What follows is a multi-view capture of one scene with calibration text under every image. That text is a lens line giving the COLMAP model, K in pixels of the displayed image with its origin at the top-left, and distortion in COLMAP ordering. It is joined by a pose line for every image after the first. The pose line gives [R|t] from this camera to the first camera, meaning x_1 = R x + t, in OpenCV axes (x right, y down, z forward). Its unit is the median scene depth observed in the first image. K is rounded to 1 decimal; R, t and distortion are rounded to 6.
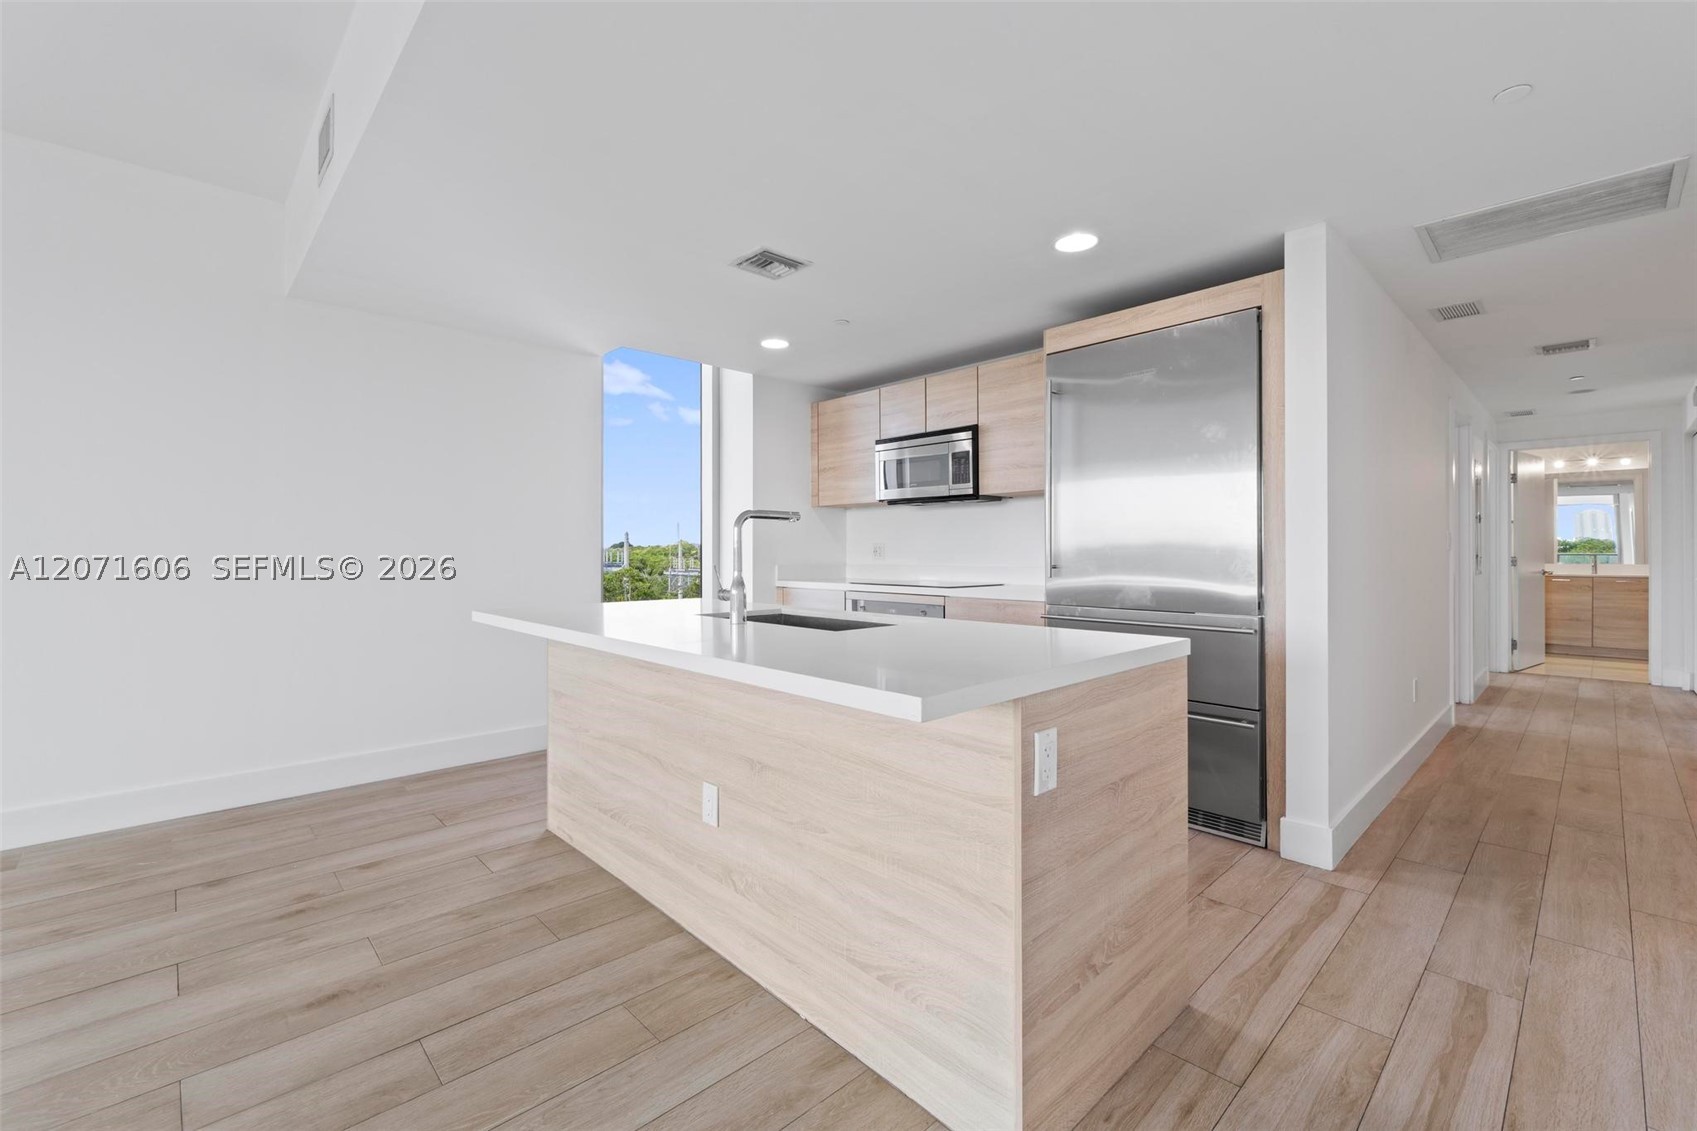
lens RADIAL K [[726.0, 0, 867.1], [0, 726.0, 547.1], [0, 0, 1]] dist [-0.000803, 0.008758]
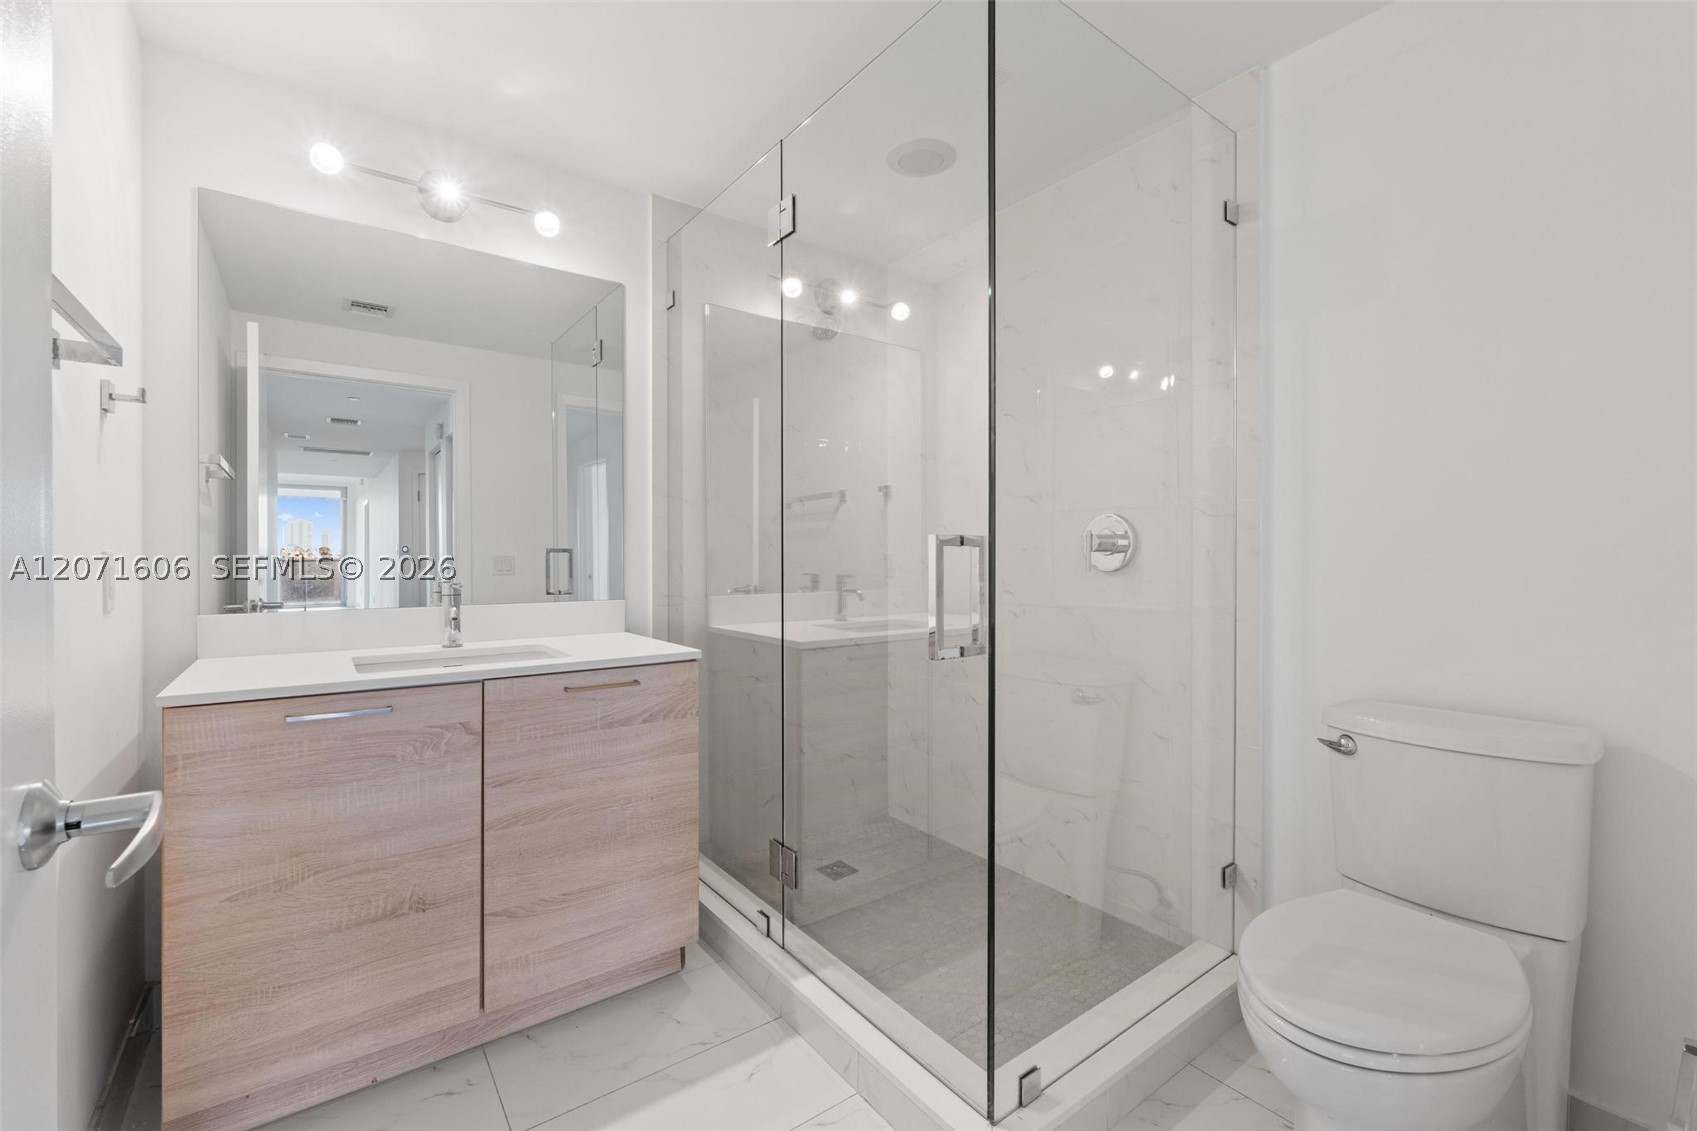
lens RADIAL K [[729.6, 0, 857.2], [0, 729.6, 558.2], [0, 0, 1]] dist [-0.000838, -0.000600]
pose [[0.117568, 0.004412, 0.993055, 1.312707], [-0.006325, 0.999973, -0.003694, 0.009658], [-0.993045, -0.005846, 0.117593, 1.432730]]
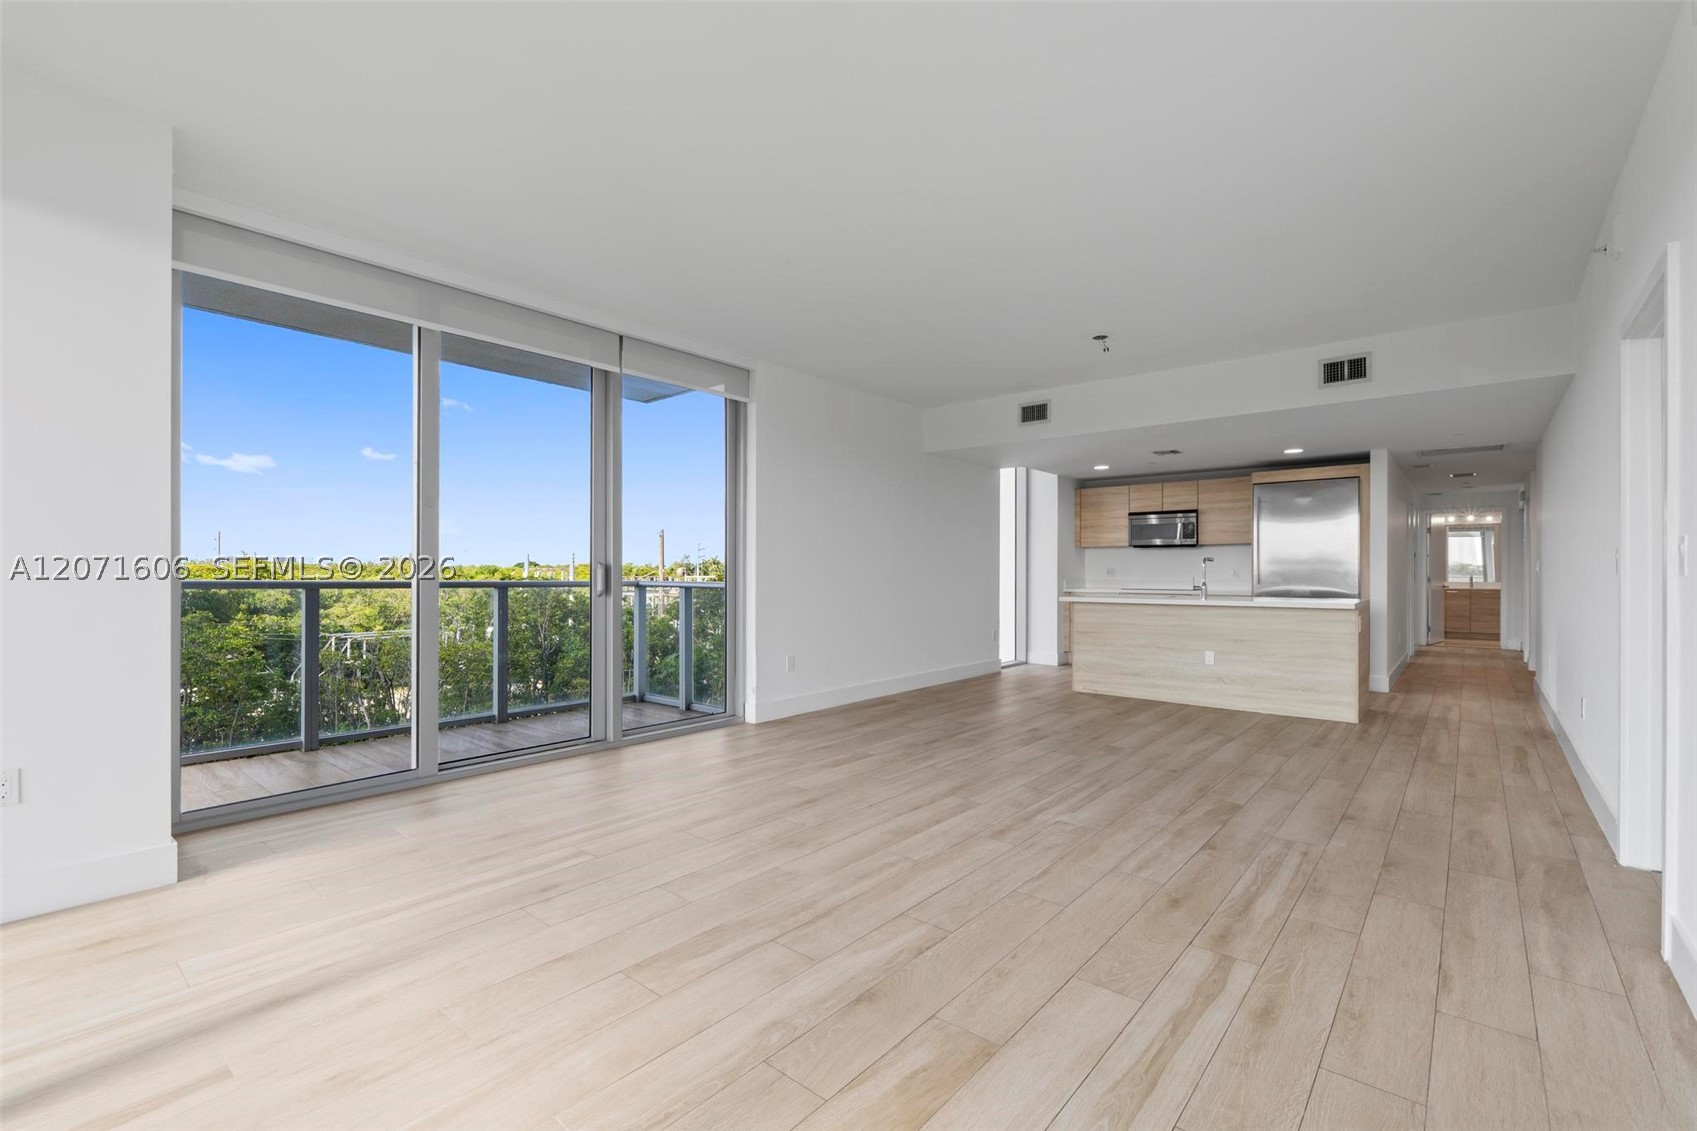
lens RADIAL K [[742.6, 0, 848.5], [0, 742.6, 565.5], [0, 0, 1]] dist [-0.001870, -0.000782]
pose [[0.995804, 0.004498, 0.091403, -0.832922], [-0.004358, 0.999989, -0.001731, -0.005077], [-0.091410, 0.001326, 0.995812, -0.799717]]
